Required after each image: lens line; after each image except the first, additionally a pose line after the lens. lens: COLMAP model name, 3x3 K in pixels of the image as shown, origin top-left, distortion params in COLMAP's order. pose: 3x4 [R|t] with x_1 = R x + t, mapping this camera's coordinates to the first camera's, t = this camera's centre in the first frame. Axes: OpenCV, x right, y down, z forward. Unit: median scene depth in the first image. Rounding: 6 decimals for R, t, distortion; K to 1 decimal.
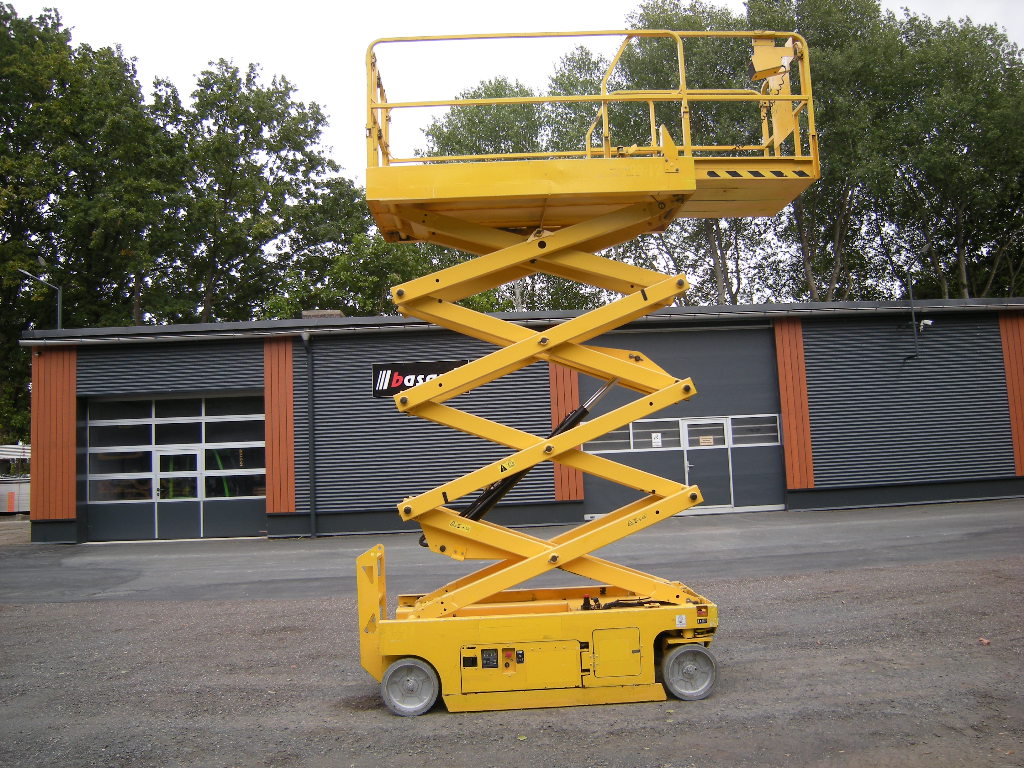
lens RADIAL K [[839.4, 0, 515.0], [0, 839.4, 384.1], [0, 0, 1]] dist [-0.099940, 0.008150]
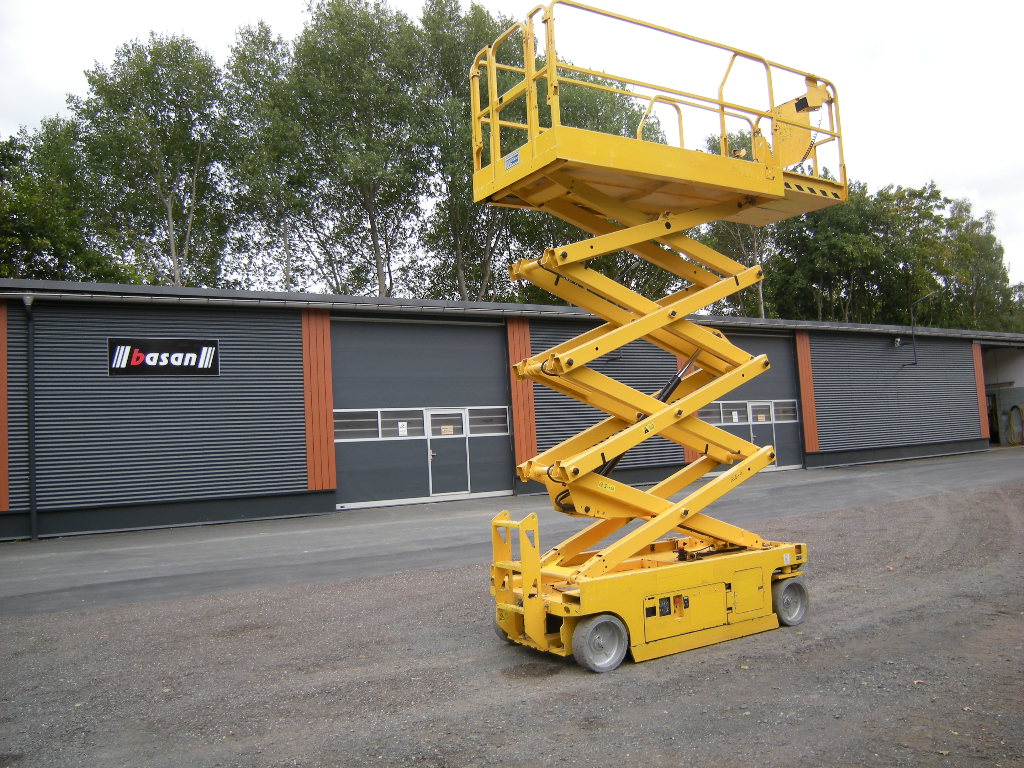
lens RADIAL K [[839.4, 0, 515.0], [0, 839.4, 384.1], [0, 0, 1]] dist [-0.099940, 0.008150]
pose [[0.870973, 0.033406, 0.490195, -0.218424], [-0.032870, 0.999413, -0.009705, 0.018503], [-0.490231, -0.007660, 0.871559, 0.050216]]
